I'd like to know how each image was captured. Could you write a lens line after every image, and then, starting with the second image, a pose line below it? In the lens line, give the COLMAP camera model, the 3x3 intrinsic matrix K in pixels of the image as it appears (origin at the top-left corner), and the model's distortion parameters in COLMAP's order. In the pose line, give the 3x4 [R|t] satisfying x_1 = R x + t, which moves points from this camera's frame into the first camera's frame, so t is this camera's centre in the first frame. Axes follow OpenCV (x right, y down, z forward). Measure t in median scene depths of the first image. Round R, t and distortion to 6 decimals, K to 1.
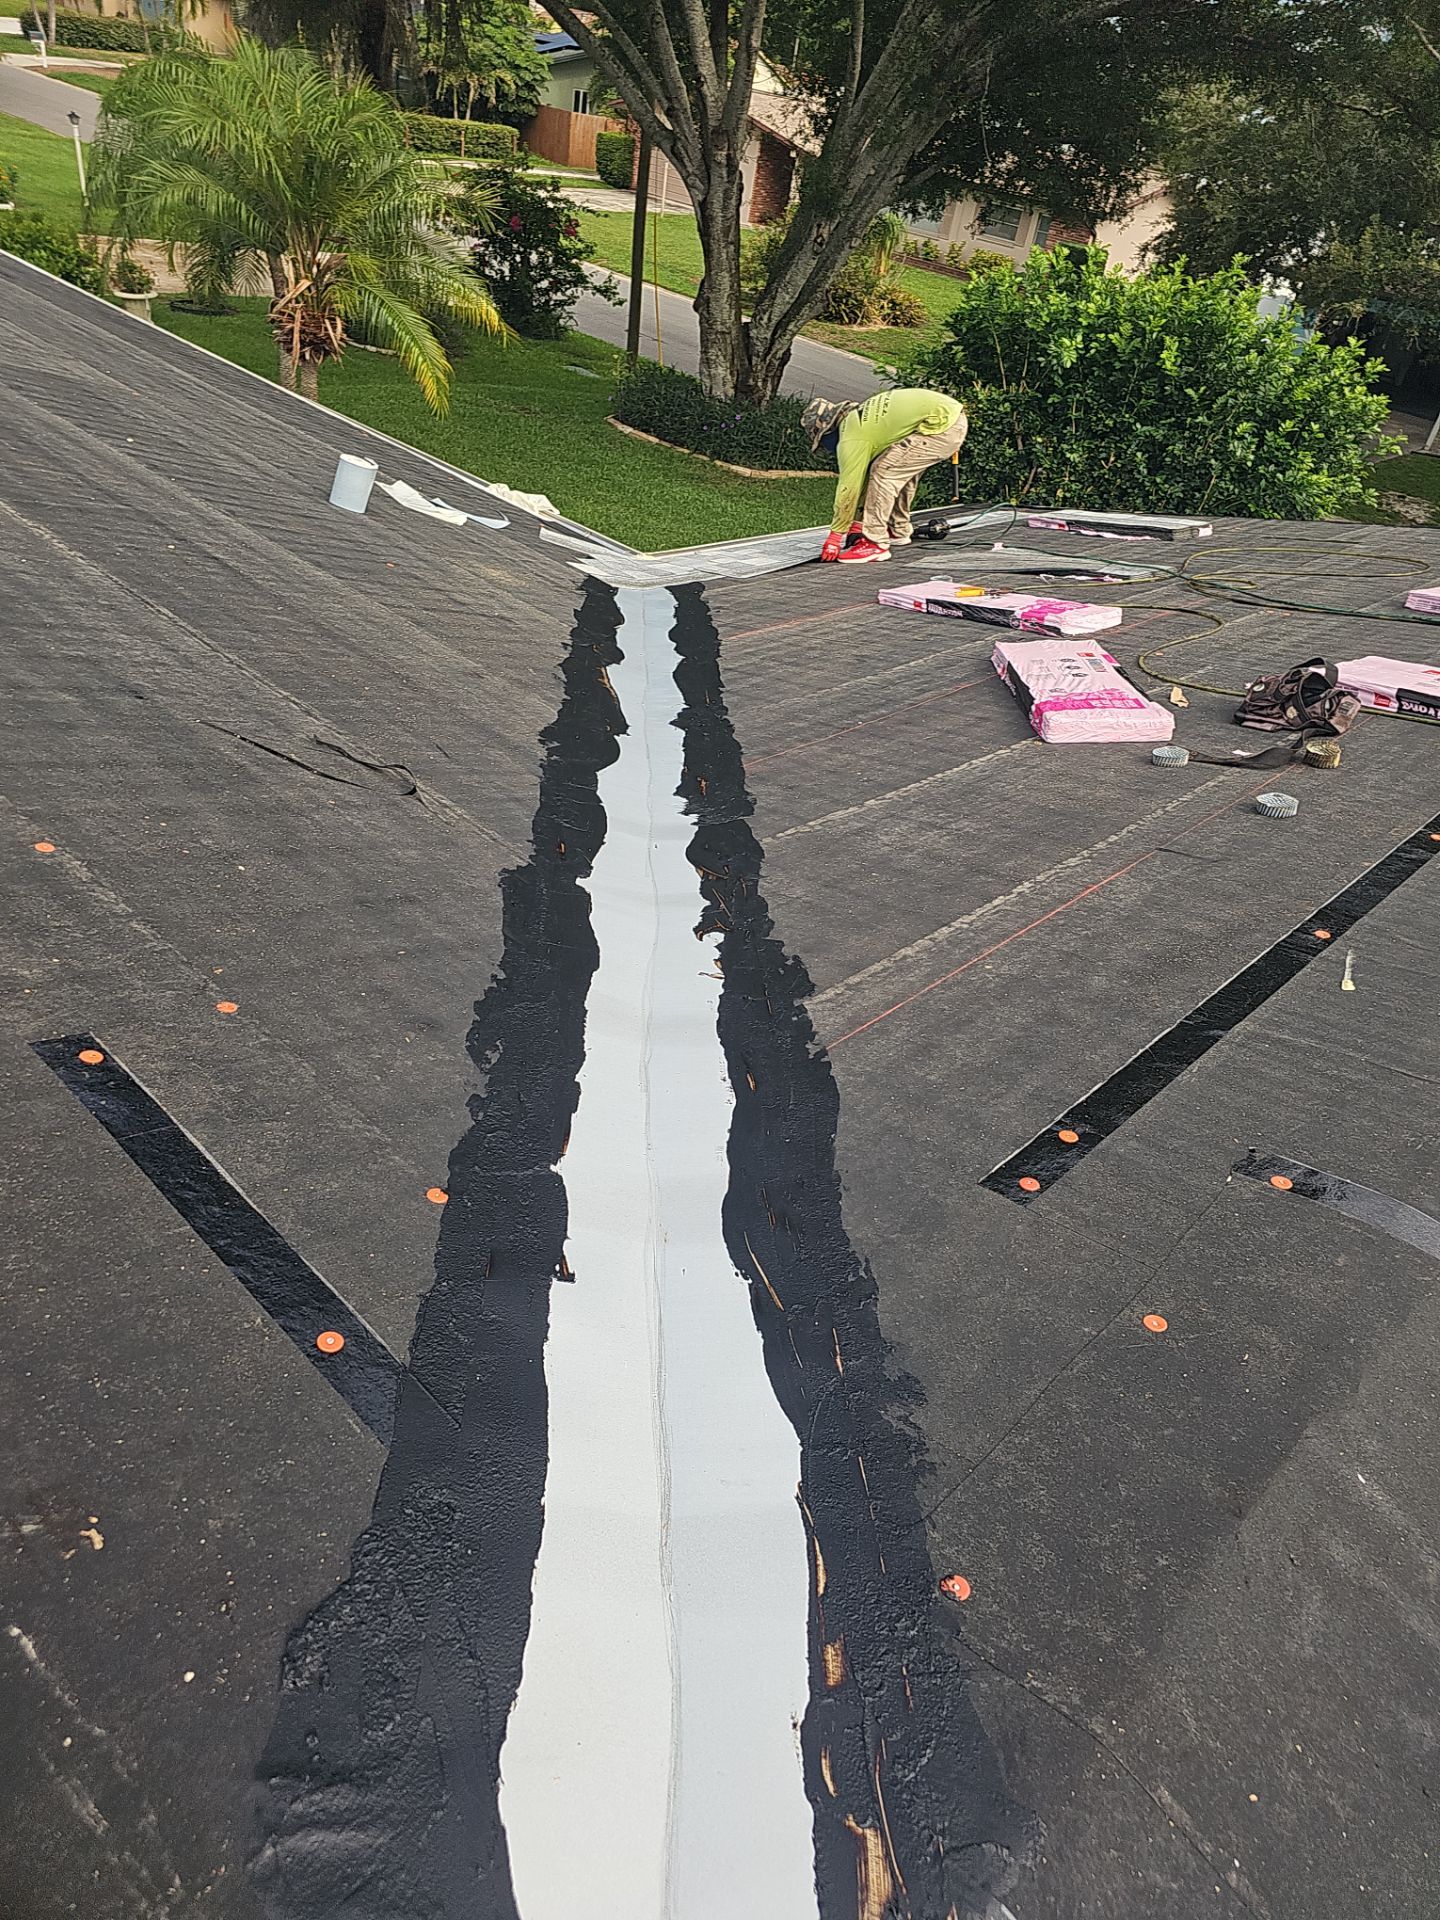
lens RADIAL K [[1258.5, 0, 717.3], [0, 1258.5, 975.7], [0, 0, 1]] dist [0.025864, -0.023291]
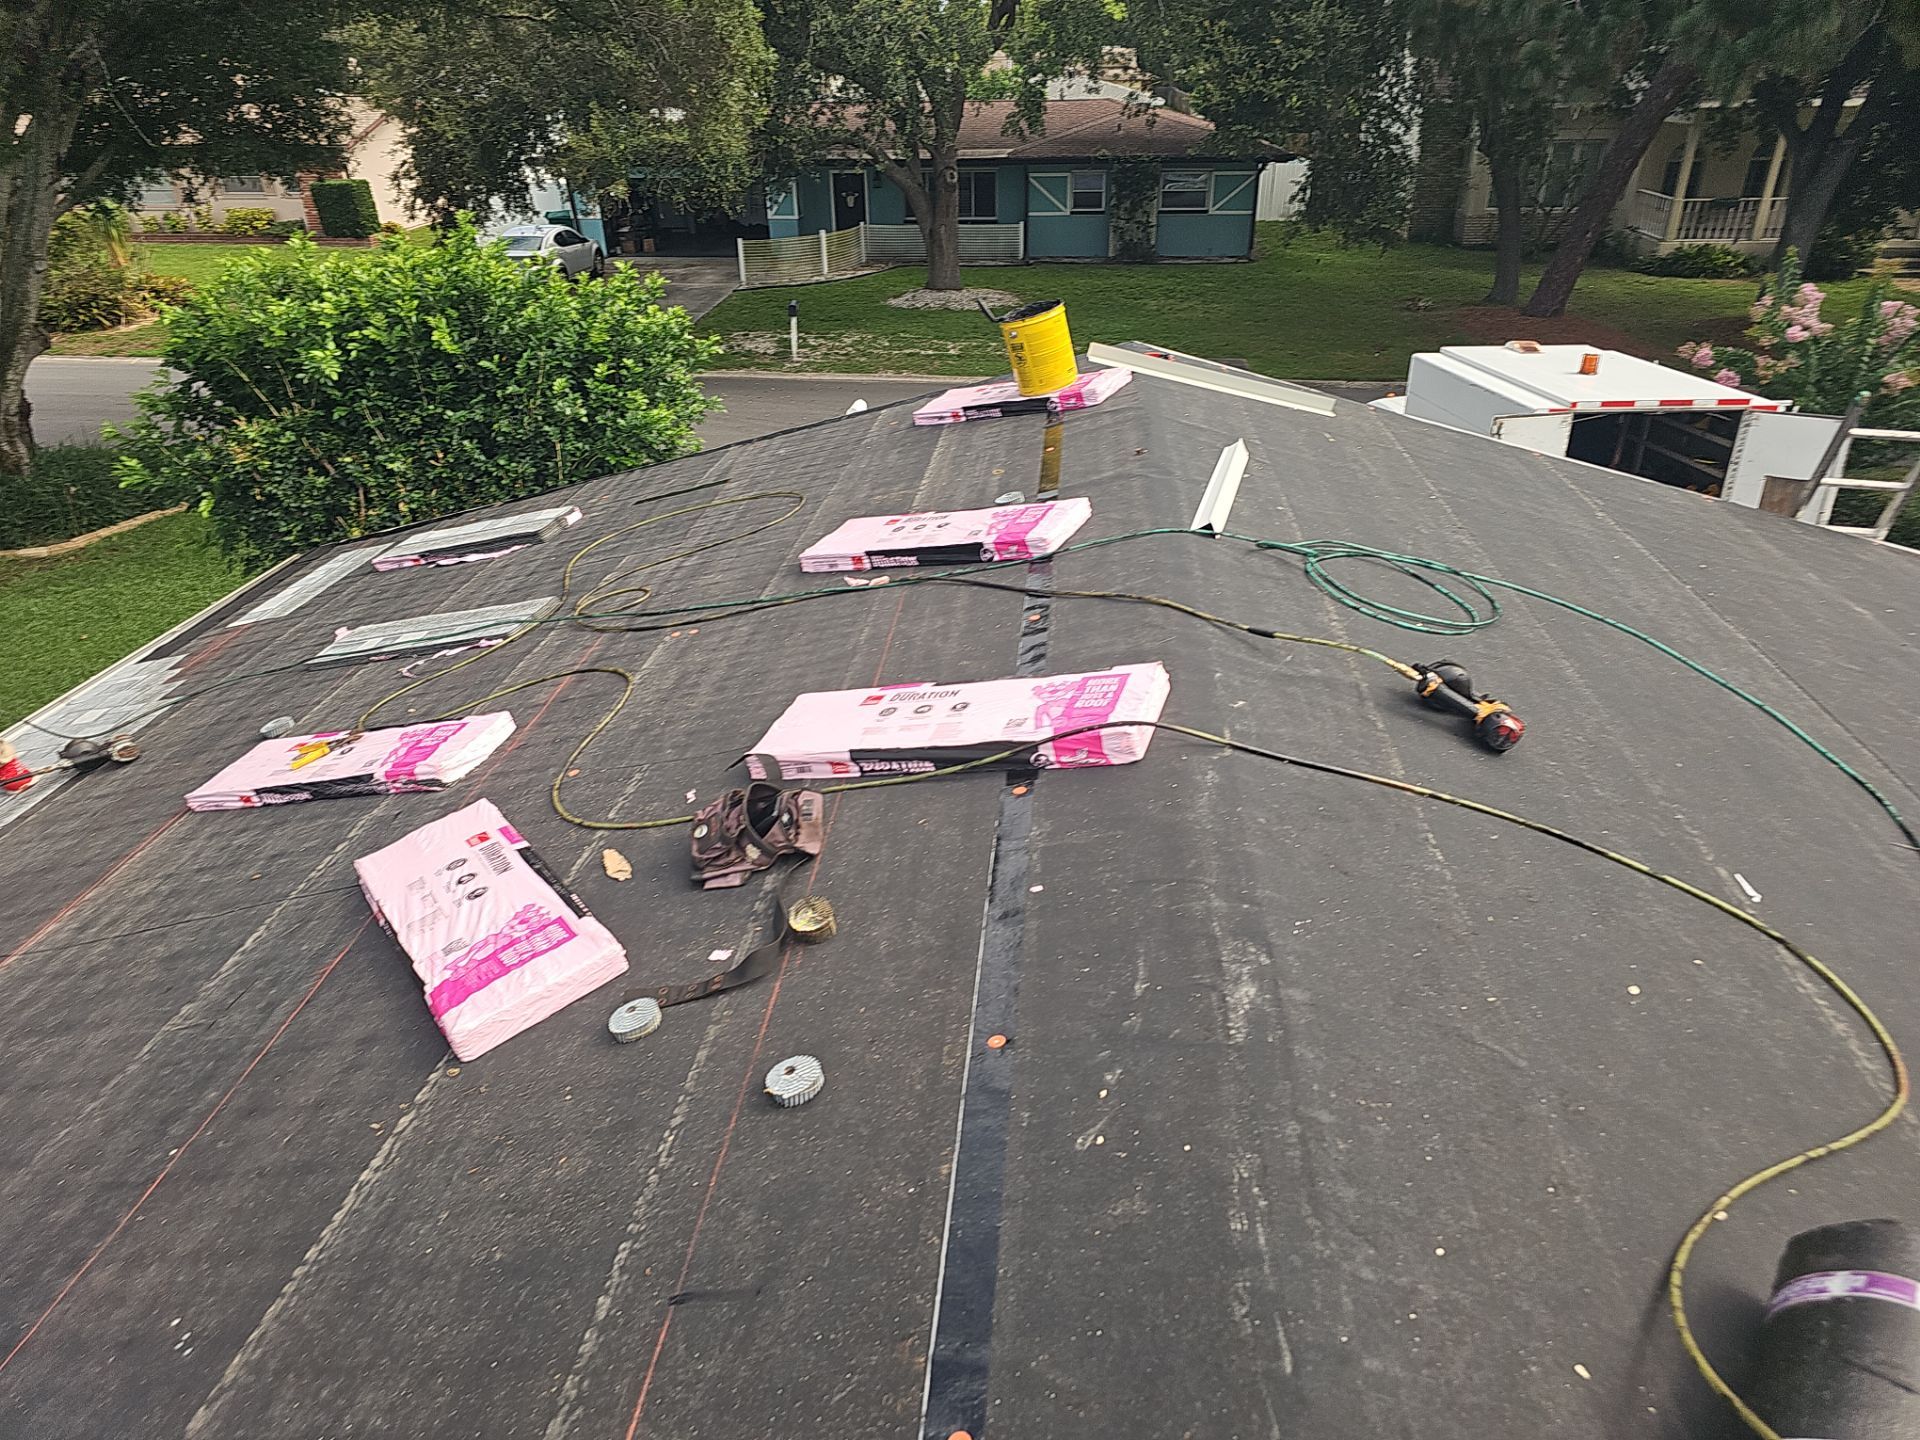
lens RADIAL K [[1258.5, 0, 935.3], [0, 1258.5, 784.6], [0, 0, 1]] dist [0.025864, -0.023291]
pose [[0.783984, -0.438170, 0.439746, 0.101512], [0.460797, 0.885425, 0.060736, -0.108369], [-0.415974, 0.155017, 0.896066, 0.120228]]
